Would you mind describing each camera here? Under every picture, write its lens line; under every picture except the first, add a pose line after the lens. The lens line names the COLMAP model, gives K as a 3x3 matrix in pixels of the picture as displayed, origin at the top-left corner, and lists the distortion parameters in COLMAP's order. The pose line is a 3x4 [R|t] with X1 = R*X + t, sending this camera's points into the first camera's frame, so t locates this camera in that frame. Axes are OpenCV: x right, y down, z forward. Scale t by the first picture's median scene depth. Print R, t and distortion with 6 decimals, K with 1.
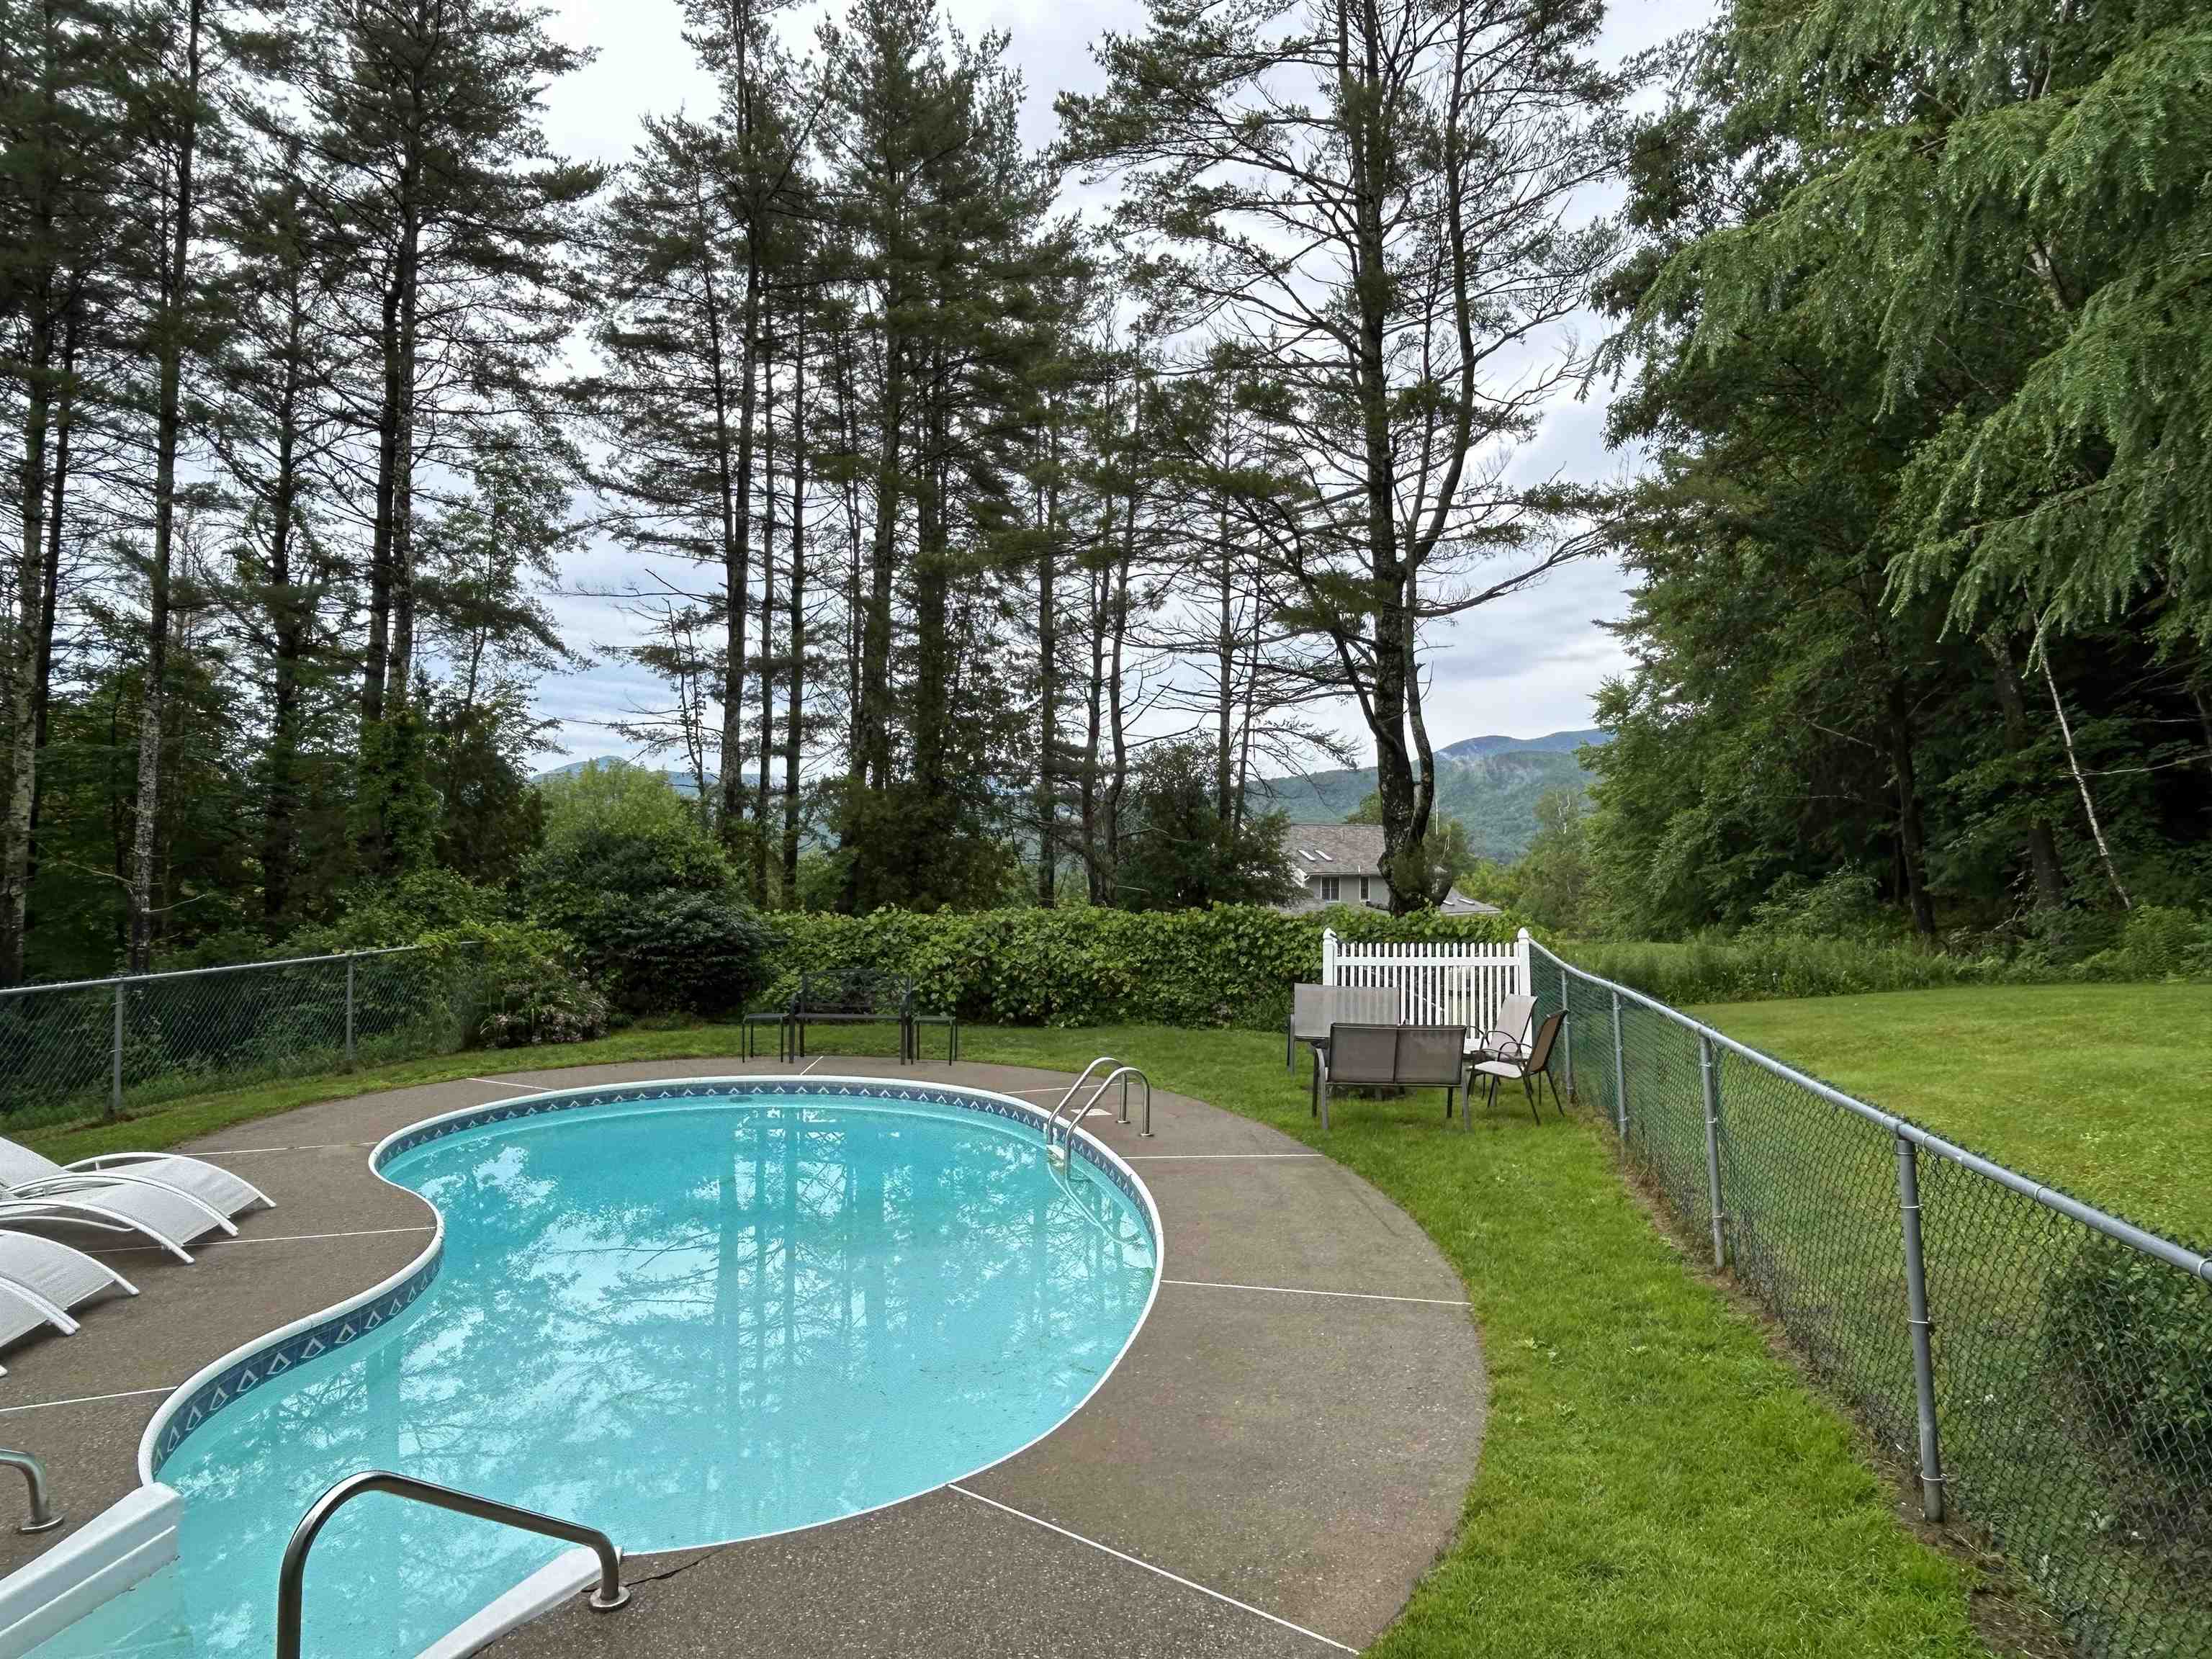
lens RADIAL K [[1415.0, 0, 1106.0], [0, 1415.0, 829.5], [0, 0, 1]] dist [-0.000341, 0.000787]
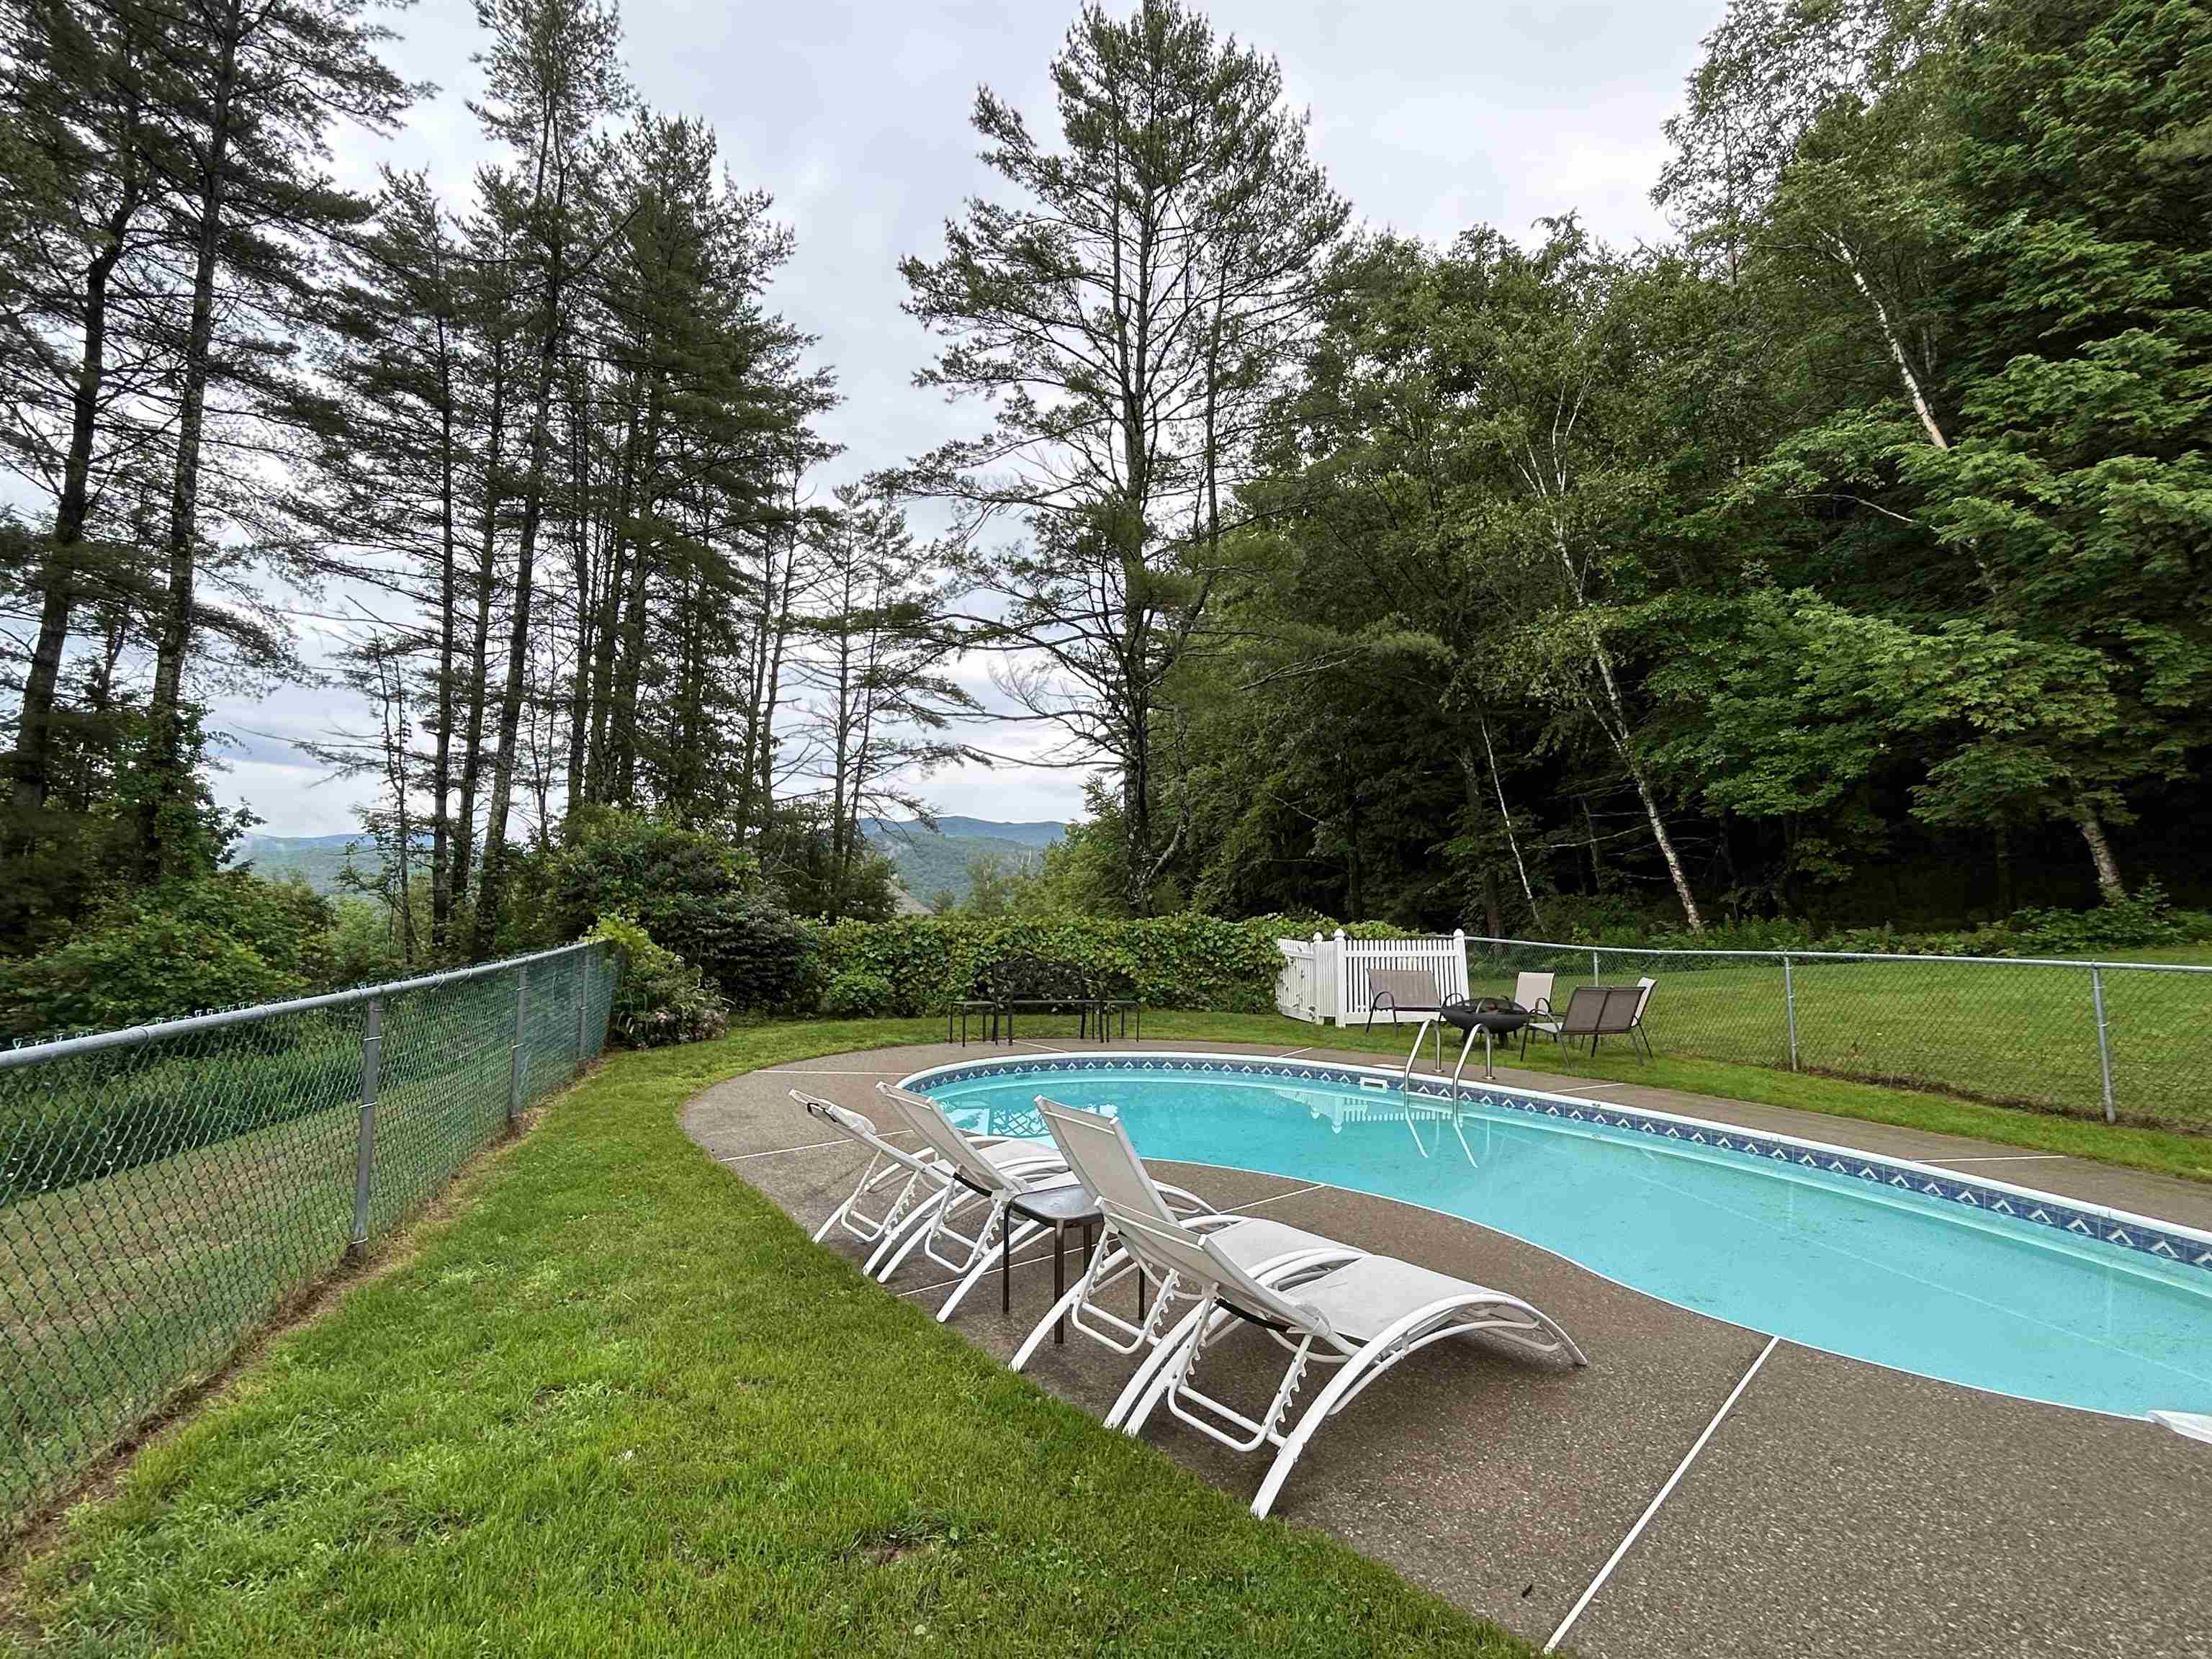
lens RADIAL K [[1066.8, 0, 1119.2], [0, 1066.8, 832.9], [0, 0, 1]] dist [0.011203, 0.000579]
pose [[0.898237, 0.047446, 0.436943, -0.159140], [-0.027191, 0.998251, -0.052498, 0.012758], [-0.438669, 0.035275, 0.897956, 0.066471]]
